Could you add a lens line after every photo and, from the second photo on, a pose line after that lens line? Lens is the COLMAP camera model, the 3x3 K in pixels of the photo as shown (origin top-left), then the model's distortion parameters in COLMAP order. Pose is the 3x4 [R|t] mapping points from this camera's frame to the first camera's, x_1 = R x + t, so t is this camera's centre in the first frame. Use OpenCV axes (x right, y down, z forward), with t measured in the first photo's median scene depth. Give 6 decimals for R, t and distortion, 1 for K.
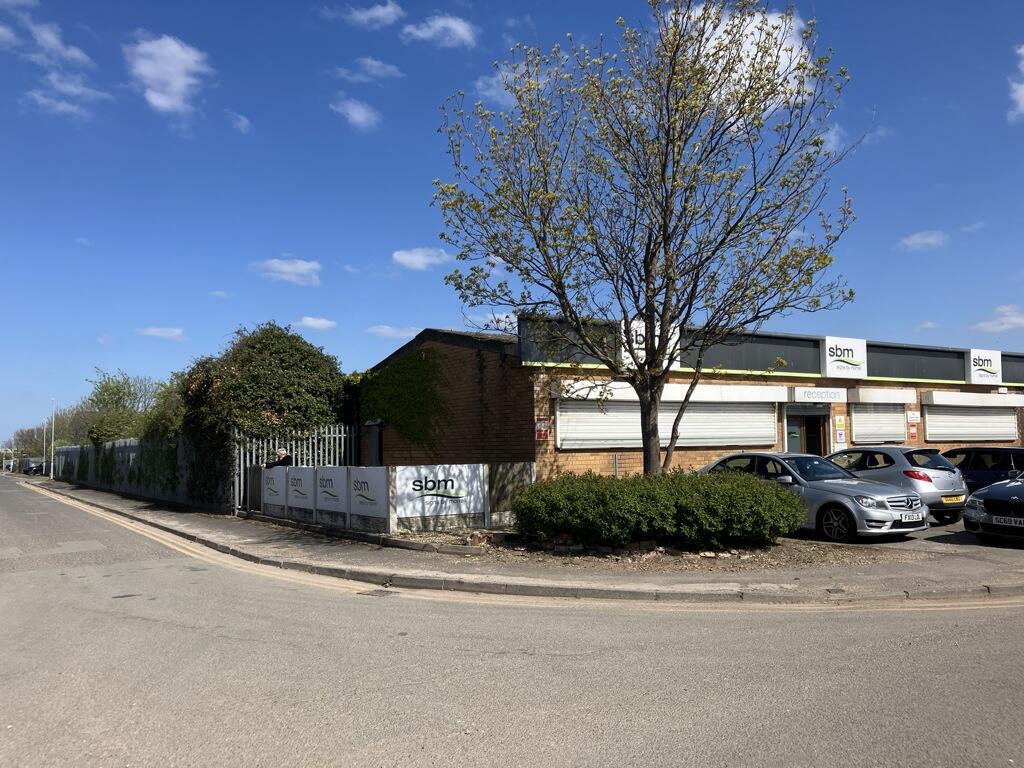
lens RADIAL K [[846.3, 0, 513.9], [0, 846.3, 386.8], [0, 0, 1]] dist [0.040965, -0.005565]
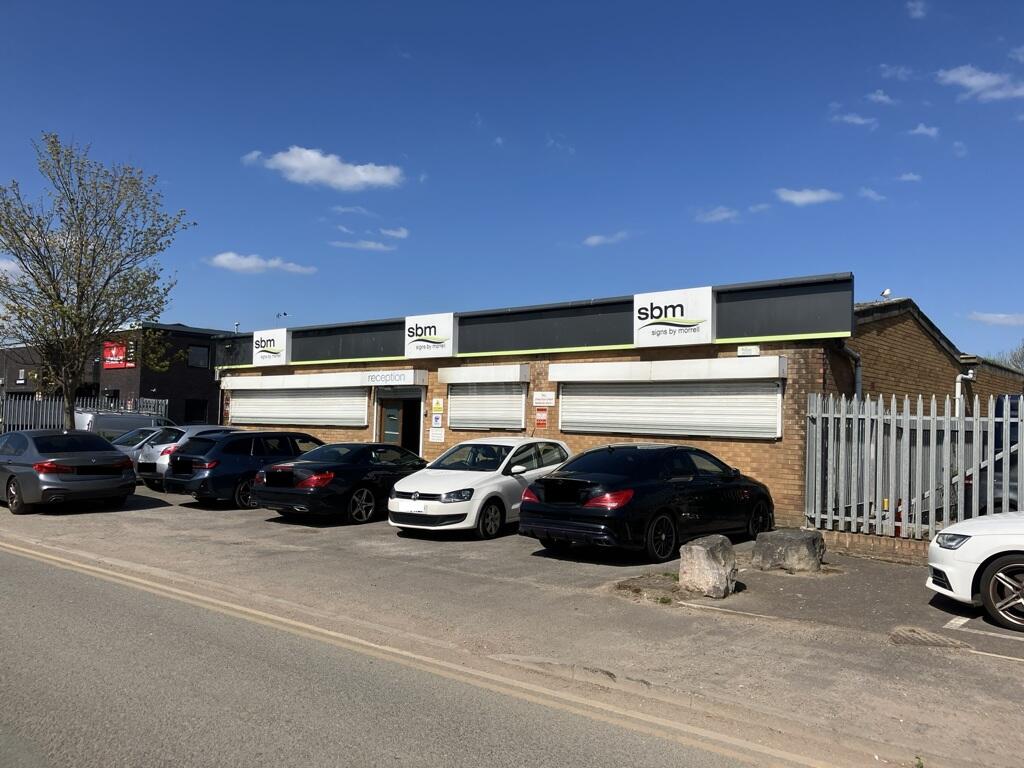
lens RADIAL K [[846.3, 0, 514.0], [0, 846.3, 385.3], [0, 0, 1]] dist [0.040965, -0.005565]
pose [[0.266832, -0.023987, -0.963445, 1.295095], [0.034515, 0.999287, -0.015320, 0.036776], [0.963125, -0.029165, 0.267469, 0.834228]]
